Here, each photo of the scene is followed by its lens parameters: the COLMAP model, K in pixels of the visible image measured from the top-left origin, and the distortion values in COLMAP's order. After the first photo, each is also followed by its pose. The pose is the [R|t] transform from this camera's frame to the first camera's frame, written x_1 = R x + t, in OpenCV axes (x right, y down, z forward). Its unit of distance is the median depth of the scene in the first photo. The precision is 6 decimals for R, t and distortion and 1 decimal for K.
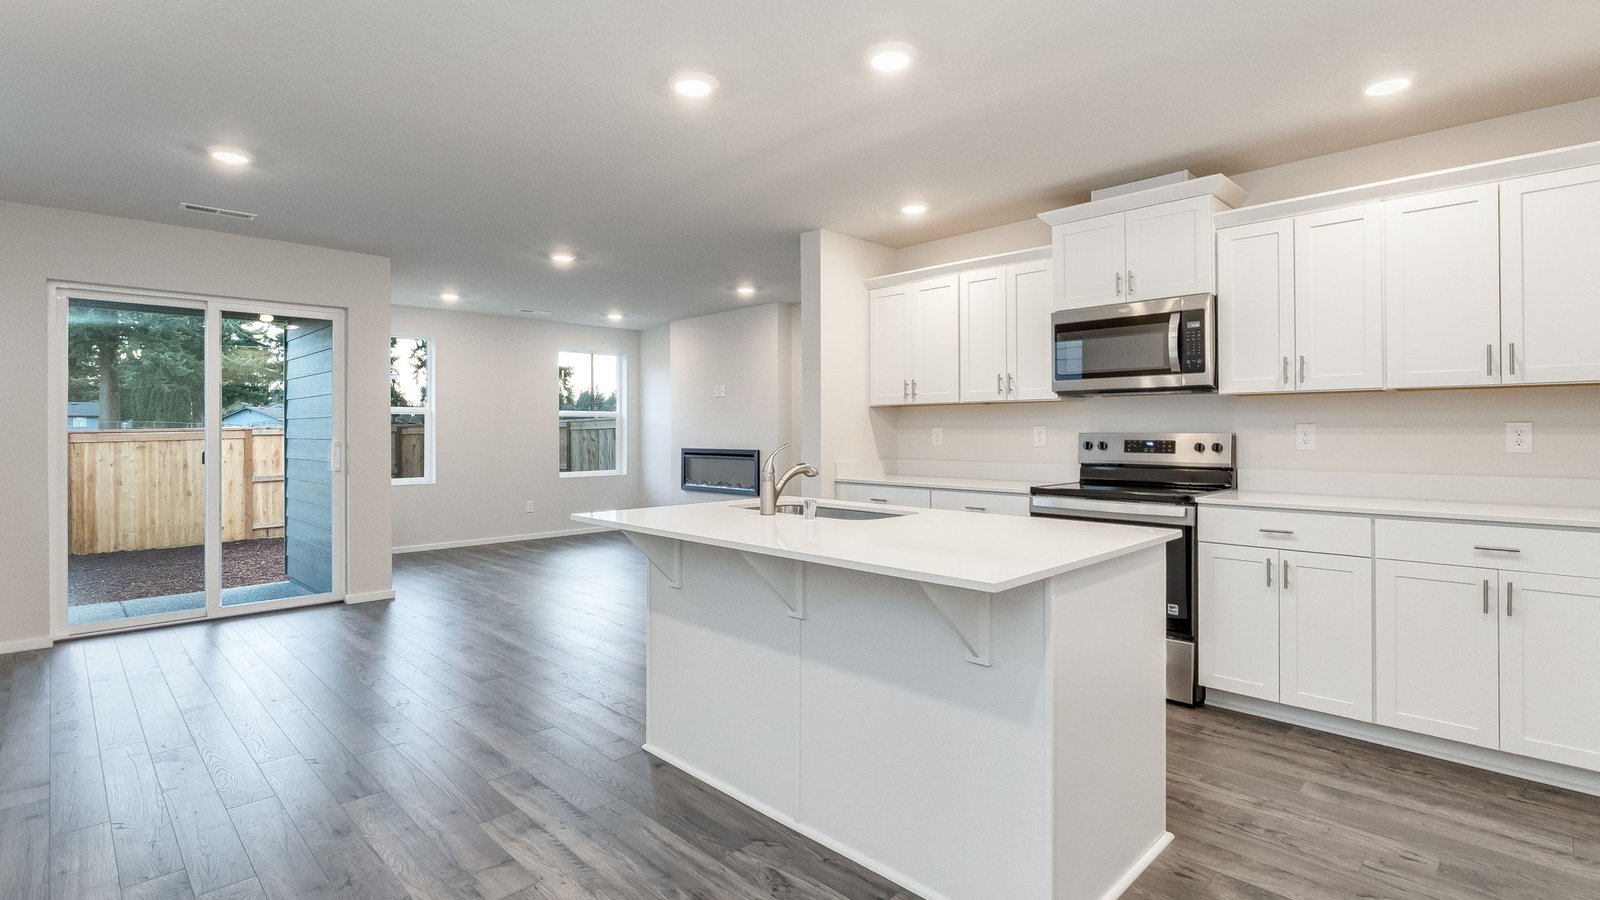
lens RADIAL K [[753.1, 0, 791.6], [0, 753.1, 441.5], [0, 0, 1]] dist [-0.005066, 0.000418]
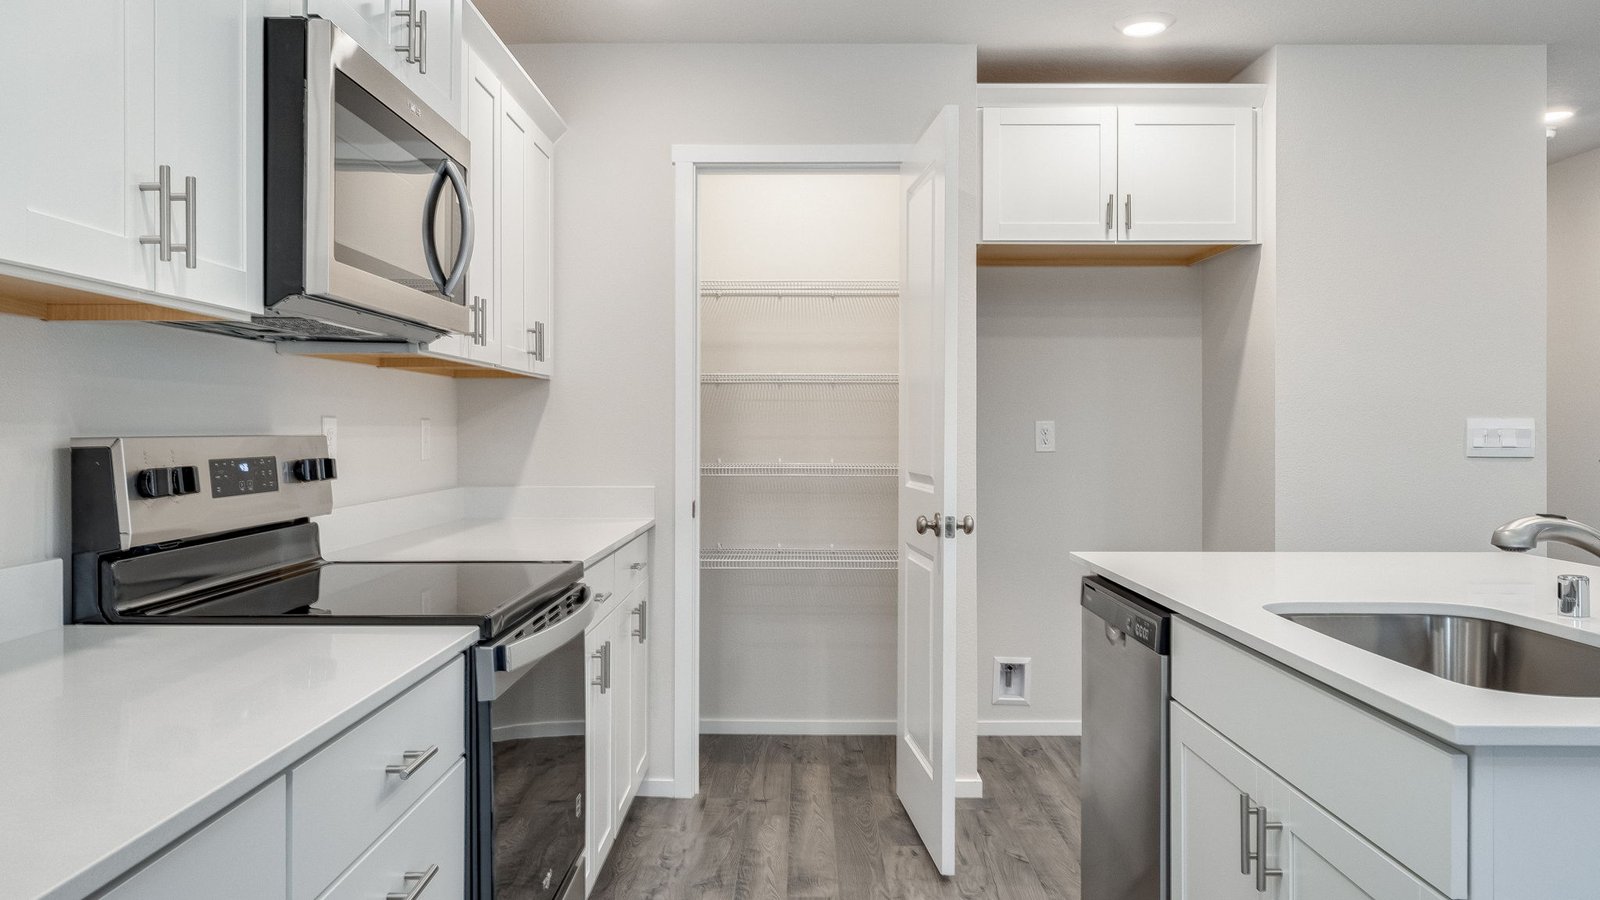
lens RADIAL K [[1178.9, 0, 789.7], [0, 1178.9, 426.3], [0, 0, 1]] dist [-0.002067, 0.000687]
pose [[-0.708362, 0.004505, 0.705835, -0.092170], [0.012668, 0.999900, 0.006332, -0.015682], [-0.705735, 0.013427, -0.708348, 1.137470]]
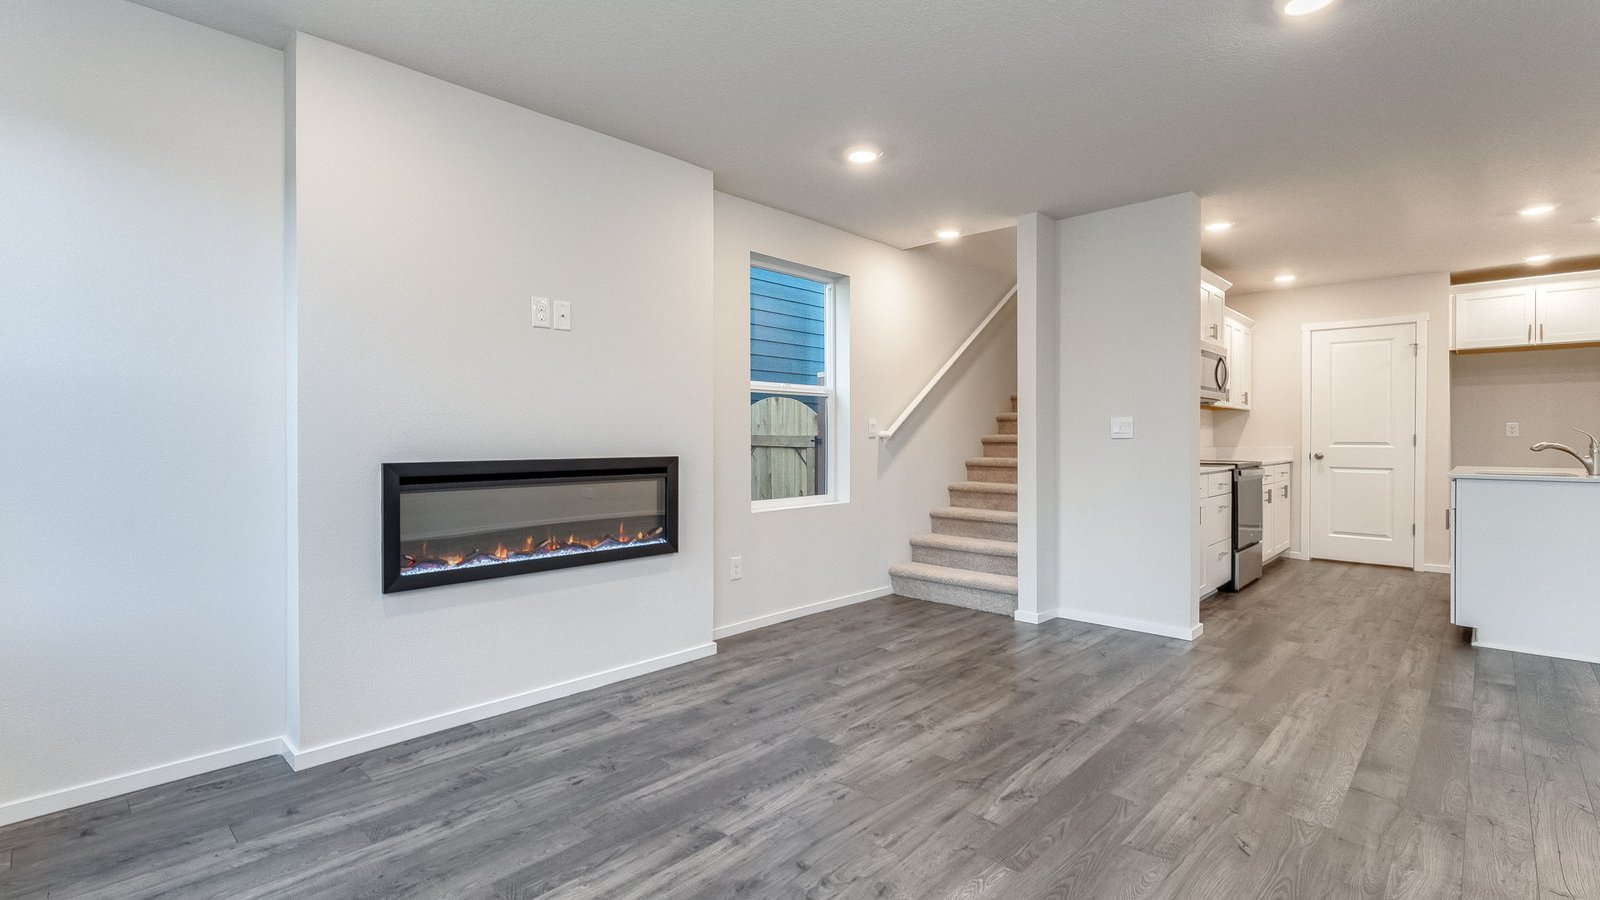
lens RADIAL K [[730.3, 0, 783.3], [0, 730.3, 439.6], [0, 0, 1]] dist [-0.004797, 0.001136]
pose [[-0.025154, -0.000142, 0.999684, -0.935259], [0.014150, 0.999900, 0.000498, 0.001983], [-0.999583, 0.014158, -0.025149, 1.716268]]
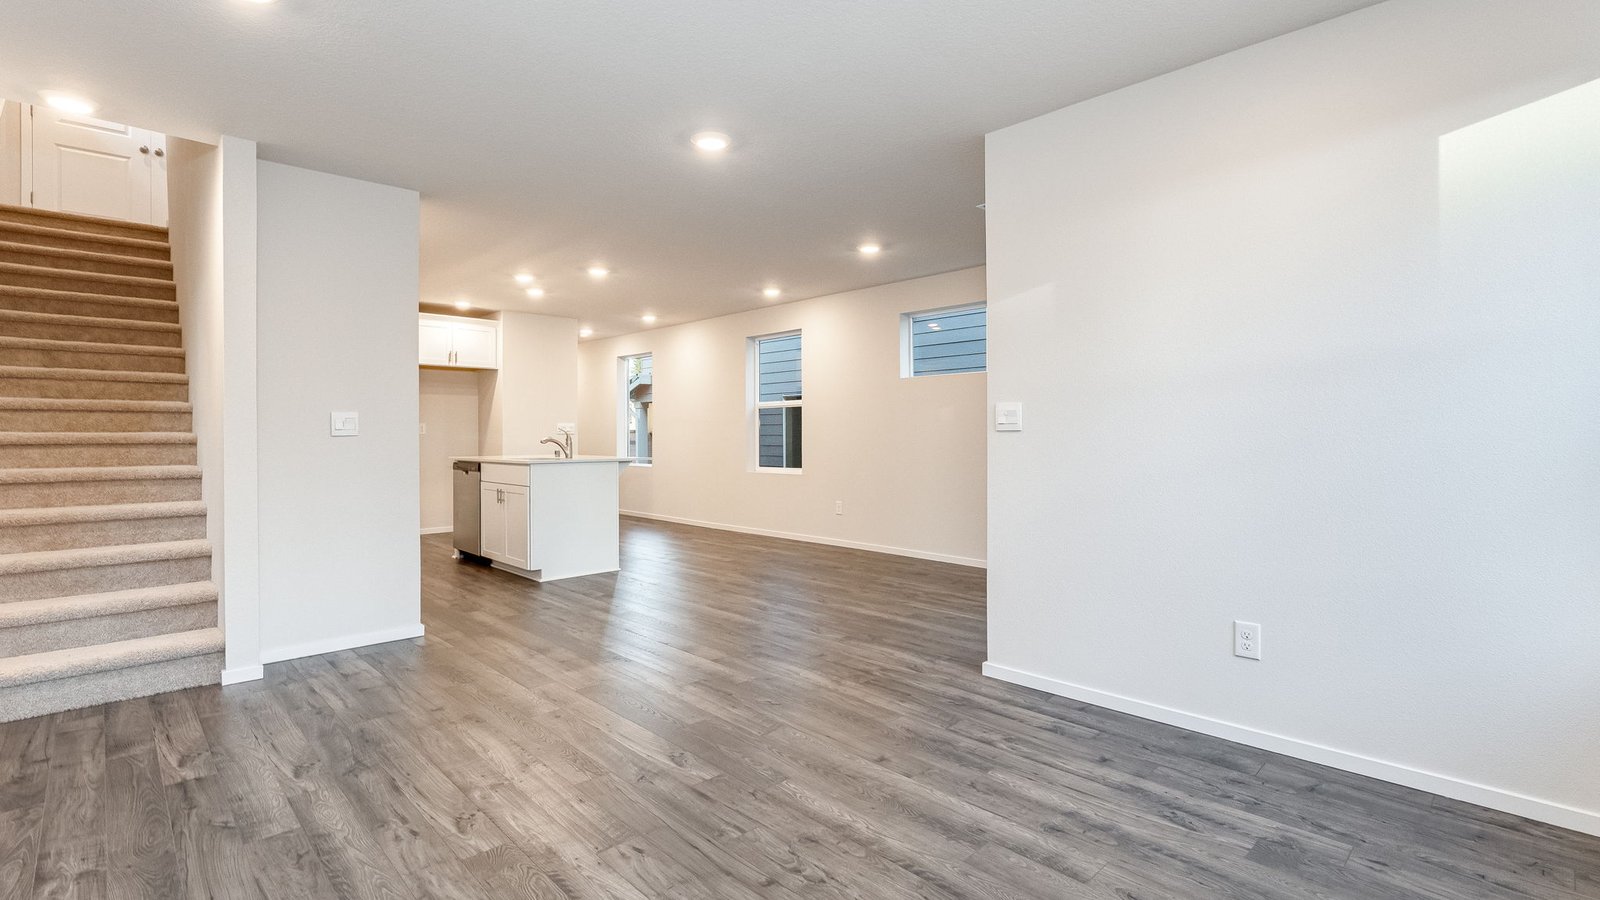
lens RADIAL K [[730.3, 0, 799.0], [0, 730.3, 427.9], [0, 0, 1]] dist [-0.004797, 0.001136]
pose [[-0.999964, 0.007238, 0.004486, -0.498786], [0.007272, 0.999944, 0.007634, -0.005888], [-0.004431, 0.007666, -0.999961, 2.130571]]
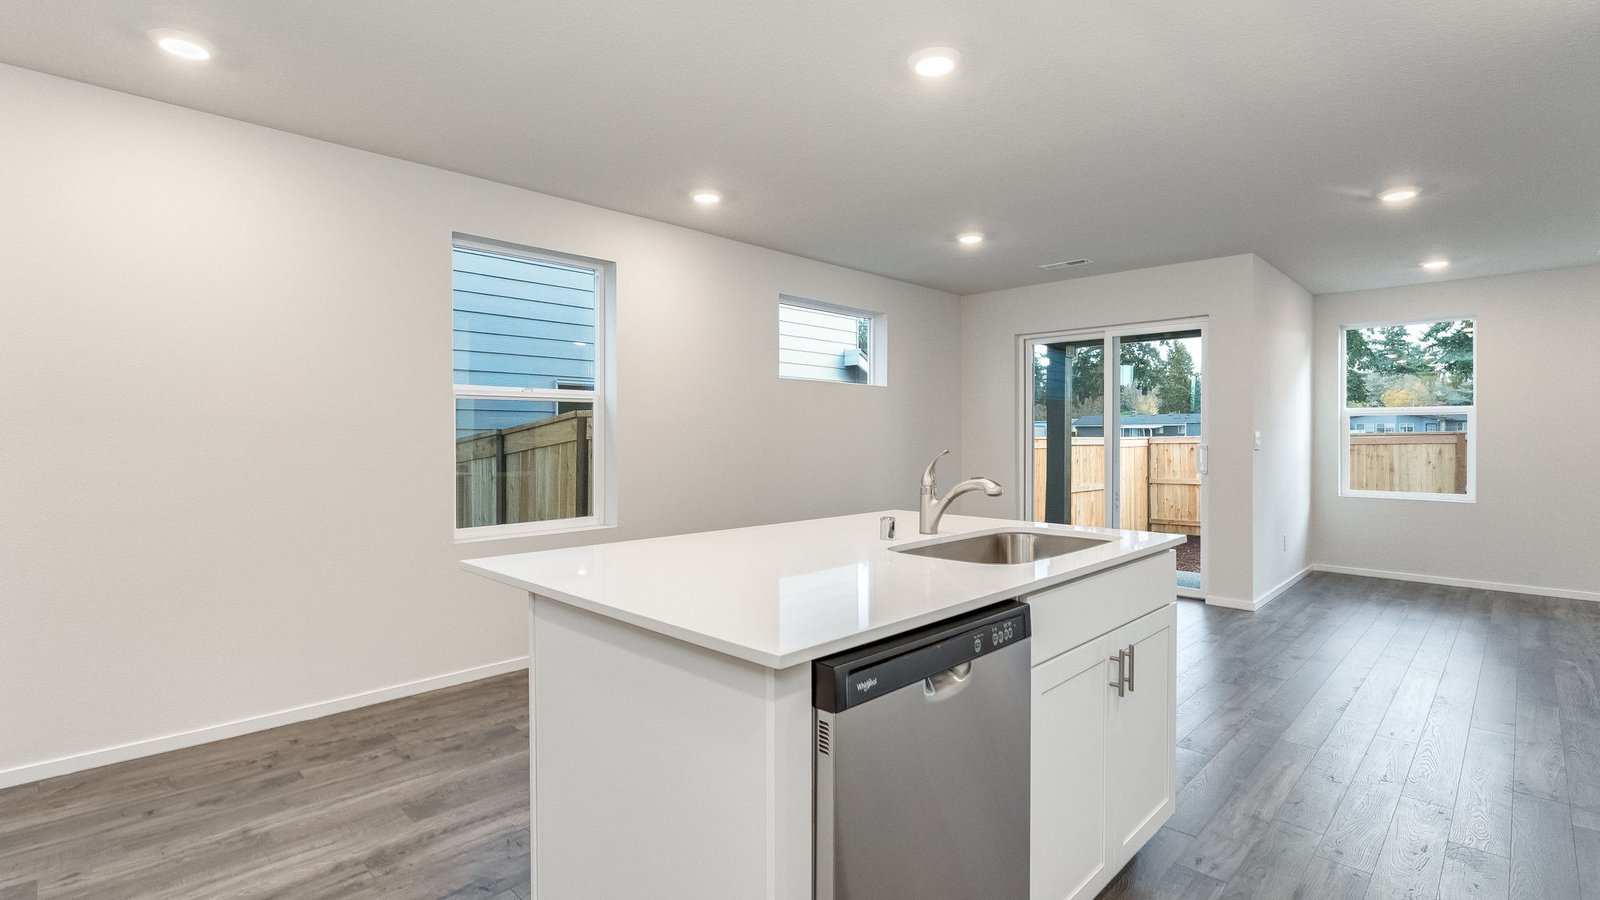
lens RADIAL K [[753.1, 0, 803.2], [0, 753.1, 436.6], [0, 0, 1]] dist [-0.005066, 0.000418]
pose [[0.031197, 0.002167, -0.999511, 0.514026], [-0.014458, 0.999894, 0.001716, -0.006514], [0.999409, 0.014397, 0.031225, 0.540408]]
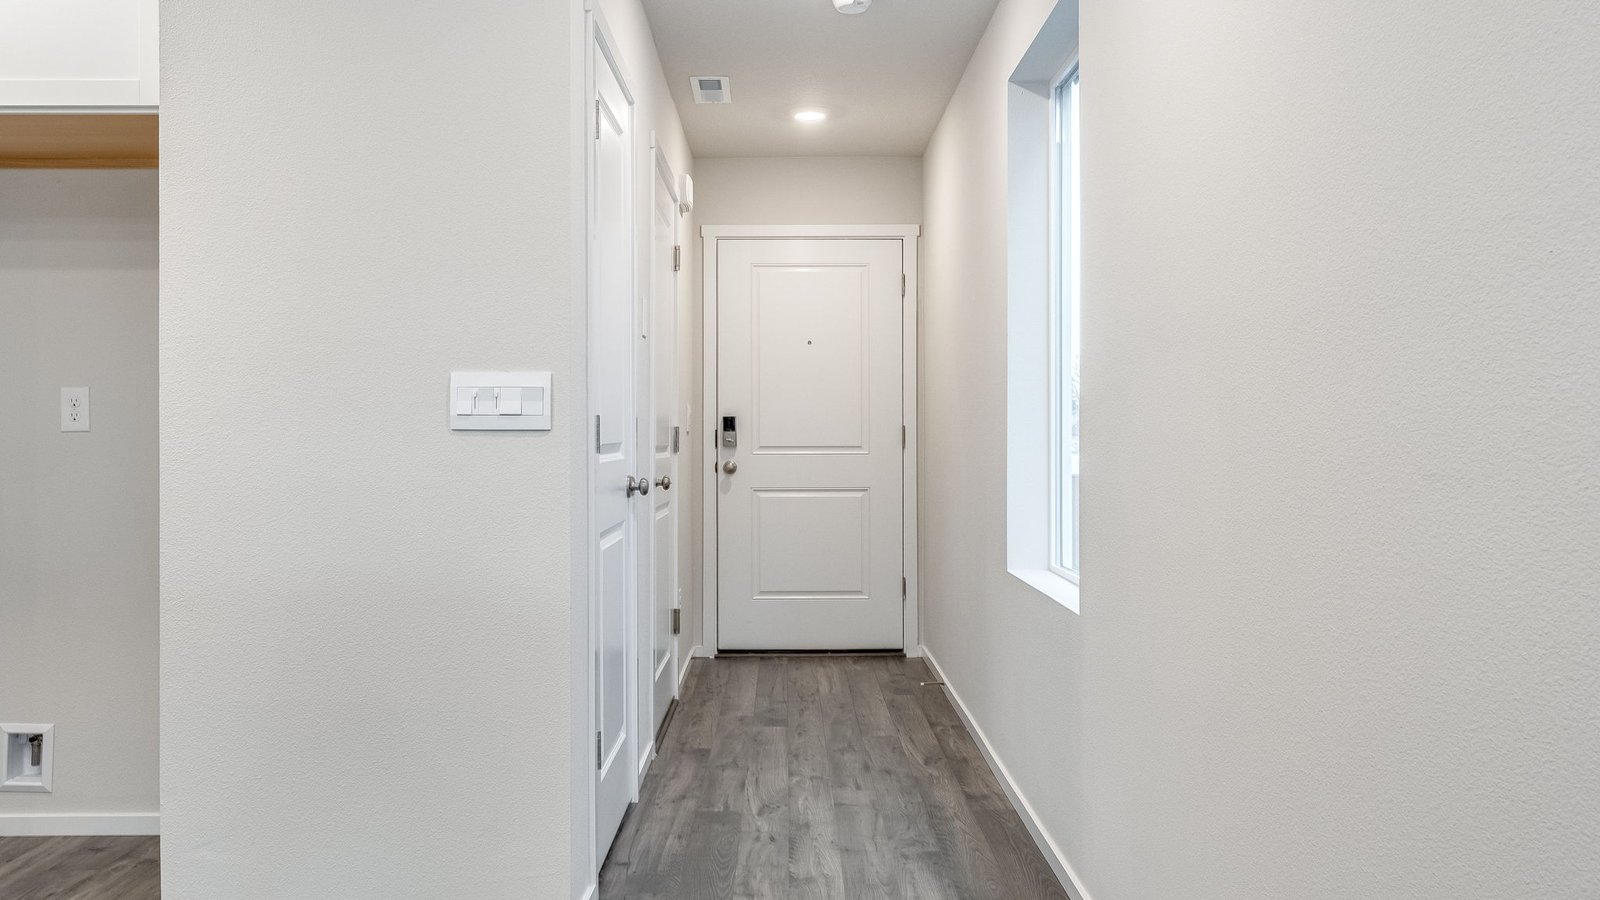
lens RADIAL K [[1178.9, 0, 809.2], [0, 1178.9, 450.9], [0, 0, 1]] dist [-0.002067, 0.000687]
pose [[-0.725999, -0.004388, 0.687681, -0.366757], [0.015298, 0.999629, 0.022529, 0.021129], [-0.687525, 0.026876, -0.725663, 0.412644]]
